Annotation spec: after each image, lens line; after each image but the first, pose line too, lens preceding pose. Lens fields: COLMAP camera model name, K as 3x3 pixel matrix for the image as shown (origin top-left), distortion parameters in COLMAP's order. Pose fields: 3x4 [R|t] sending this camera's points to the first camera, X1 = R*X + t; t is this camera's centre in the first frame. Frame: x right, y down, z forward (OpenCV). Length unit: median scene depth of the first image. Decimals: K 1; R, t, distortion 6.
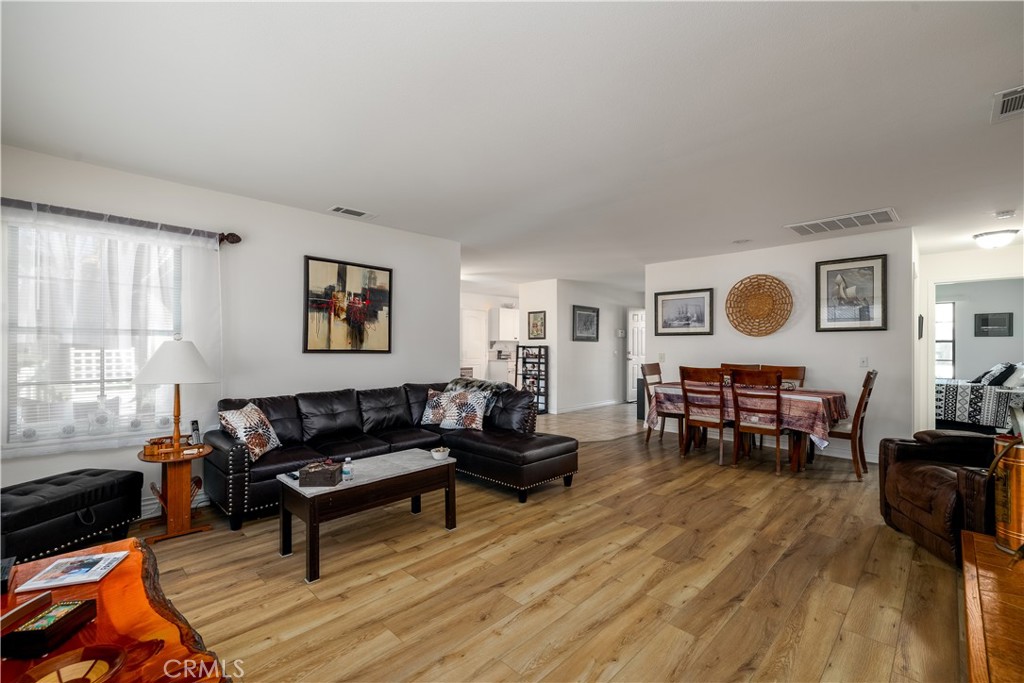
lens RADIAL K [[456.7, 0, 479.4], [0, 456.7, 343.6], [0, 0, 1]] dist [0.007379, 0.000265]
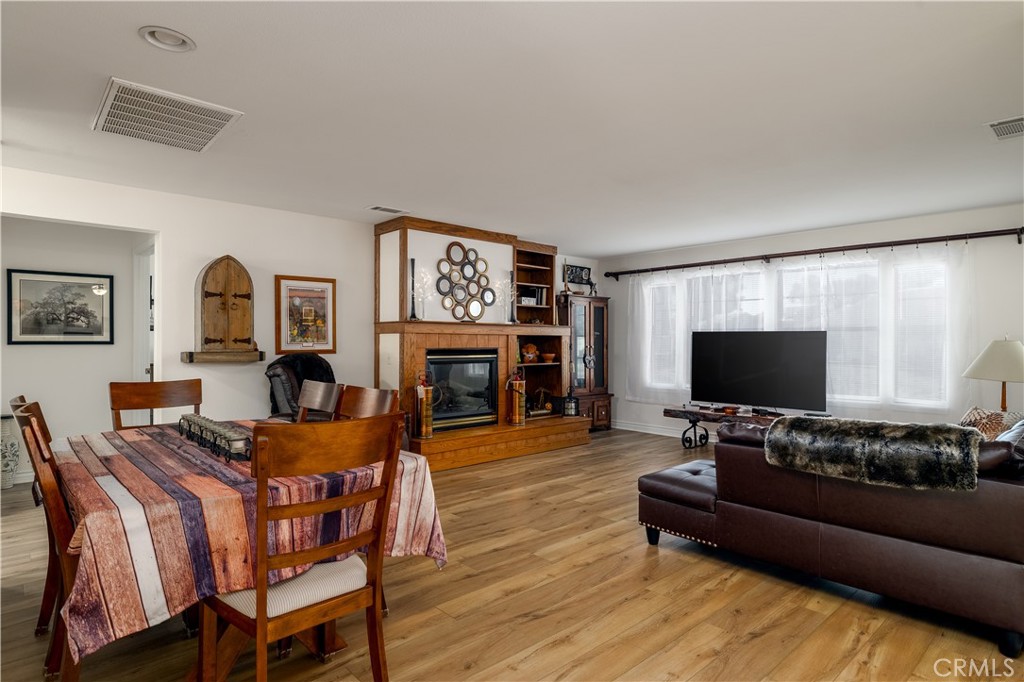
lens RADIAL K [[535.2, 0, 512.0], [0, 535.2, 341.0], [0, 0, 1]] dist [-0.002257, -0.000289]
pose [[-0.999877, -0.010544, -0.011639, 0.371020], [-0.010425, 0.999894, -0.010202, 0.014762], [0.011745, -0.010079, -0.999880, 1.603944]]
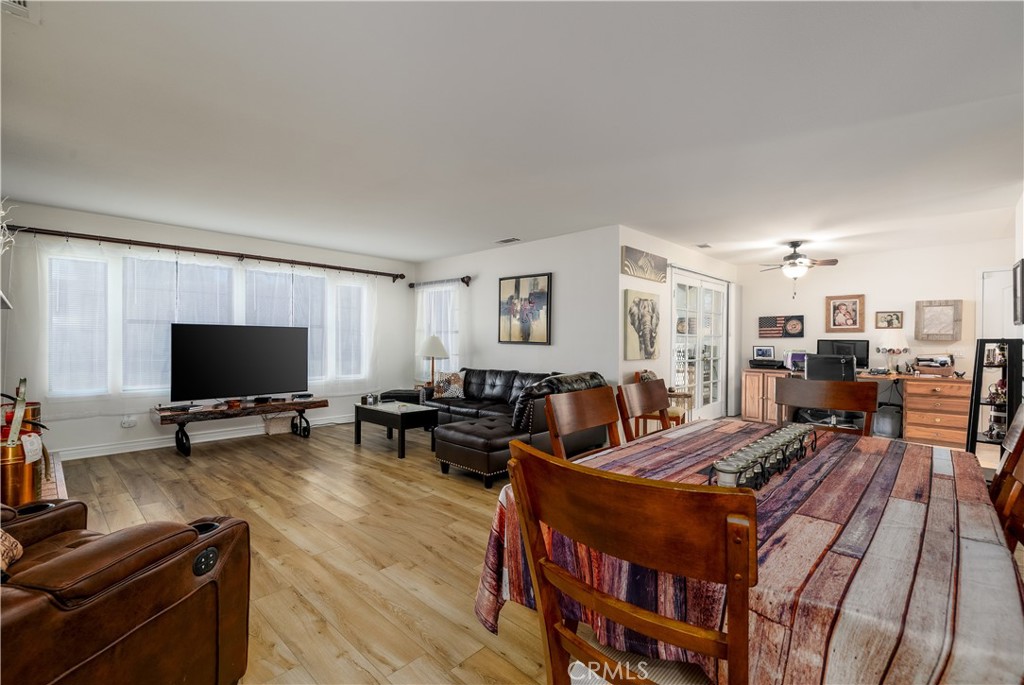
lens RADIAL K [[434.8, 0, 512.0], [0, 434.8, 342.5], [0, 0, 1]] dist [0.003367, 0.000053]
pose [[0.051974, 0.002706, -0.998645, 0.957759], [-0.000063, 0.999996, 0.002707, 0.012555], [0.998648, -0.000078, 0.051974, 0.891472]]
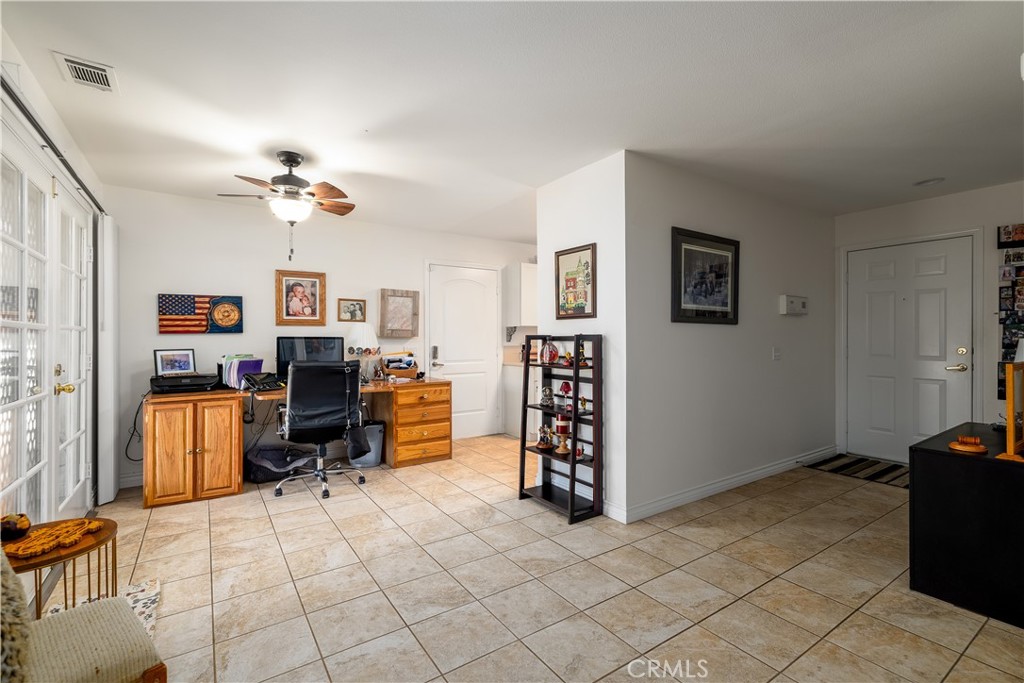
lens RADIAL K [[462.2, 0, 512.0], [0, 462.2, 341.5], [0, 0, 1]] dist [0.003444, 0.000188]
pose [[0.987584, -0.006391, -0.156960, 0.246478], [0.008345, 0.999896, 0.011790, 0.010014], [0.156869, -0.012953, 0.987535, 1.098059]]
